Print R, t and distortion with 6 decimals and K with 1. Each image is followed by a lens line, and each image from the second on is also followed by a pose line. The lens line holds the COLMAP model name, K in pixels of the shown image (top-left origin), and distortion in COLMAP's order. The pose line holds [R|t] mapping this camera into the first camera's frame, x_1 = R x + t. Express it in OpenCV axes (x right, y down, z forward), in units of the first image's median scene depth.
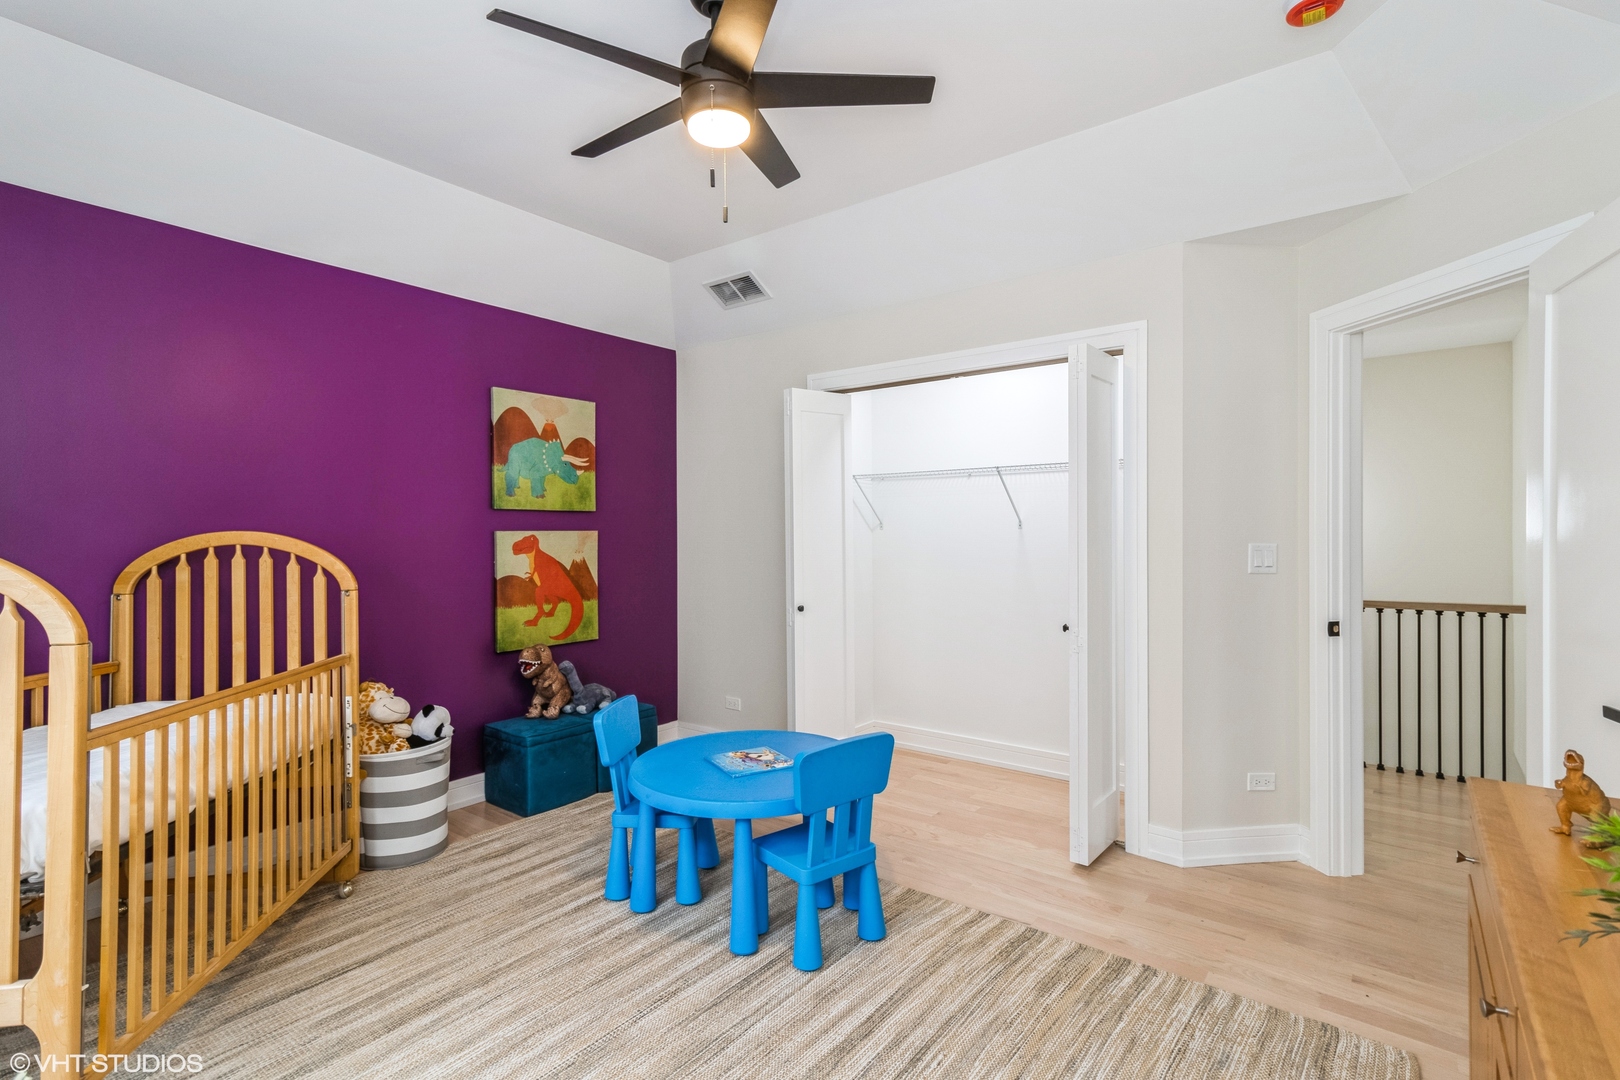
lens RADIAL K [[753.9, 0, 812.4], [0, 753.9, 536.3], [0, 0, 1]] dist [0.018972, -0.001116]
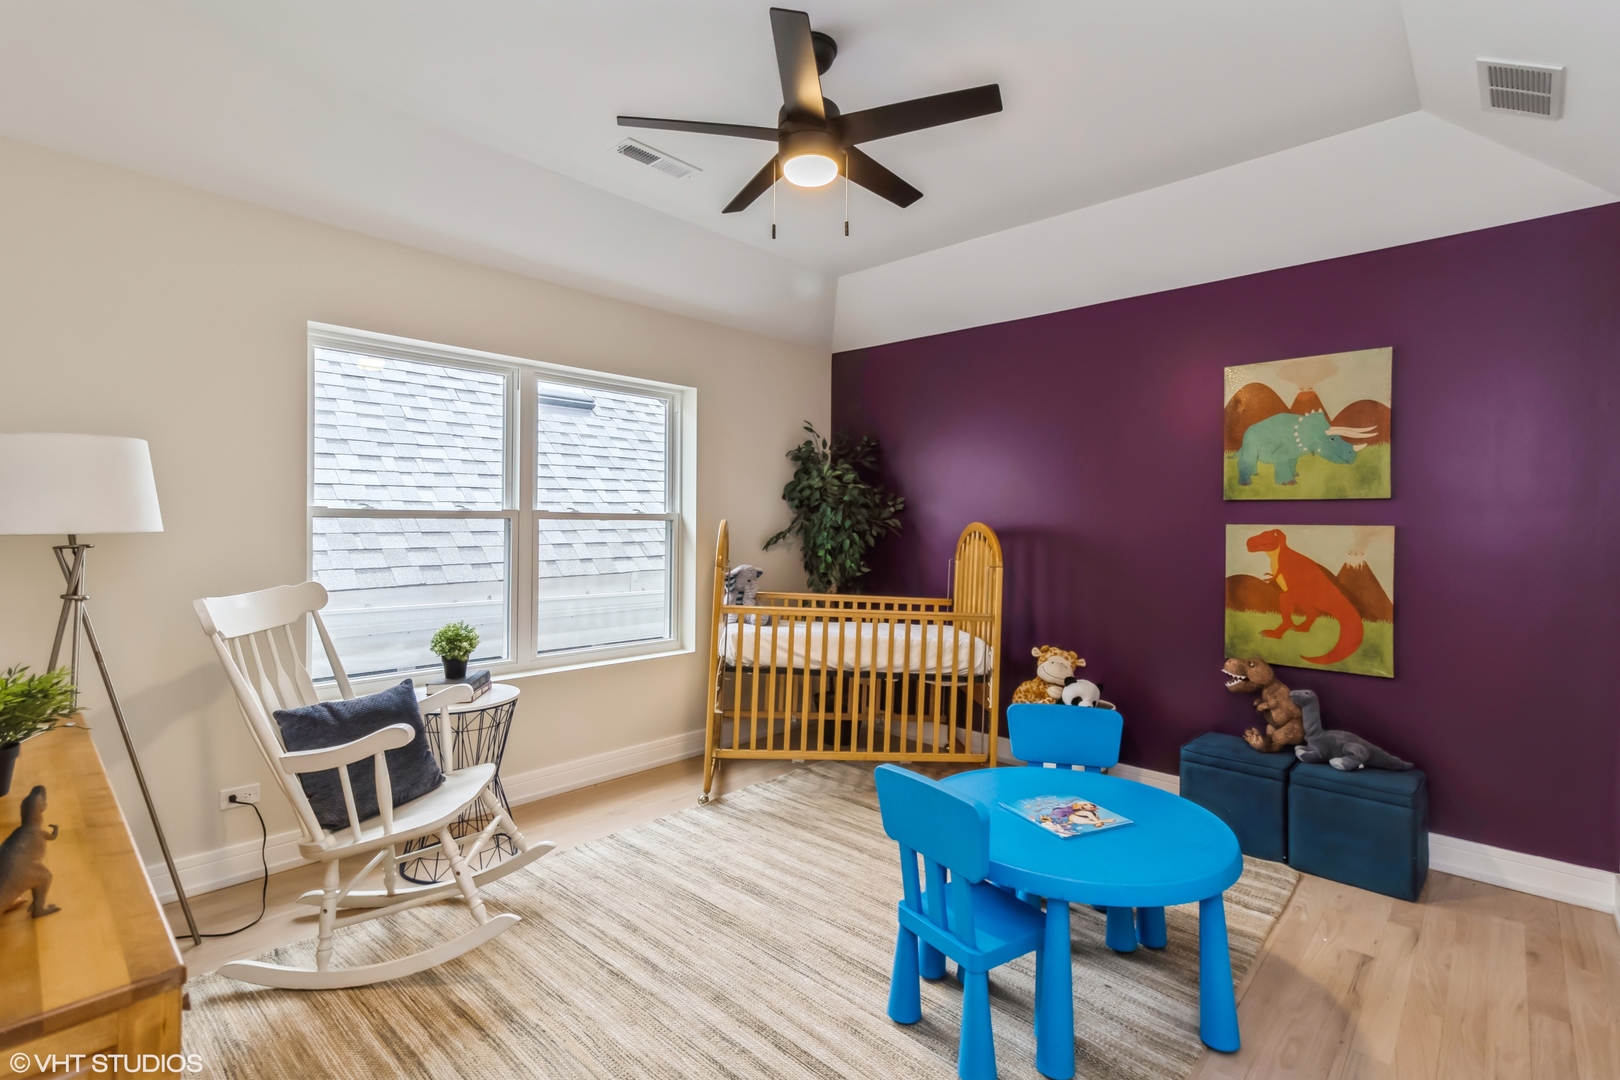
lens RADIAL K [[753.9, 0, 815.2], [0, 753.9, 517.9], [0, 0, 1]] dist [0.018972, -0.001116]
pose [[-0.088365, -0.003234, -0.996083, 0.537386], [-0.016356, 0.999865, -0.001795, -0.005227], [0.995954, 0.016133, -0.088406, 0.586952]]
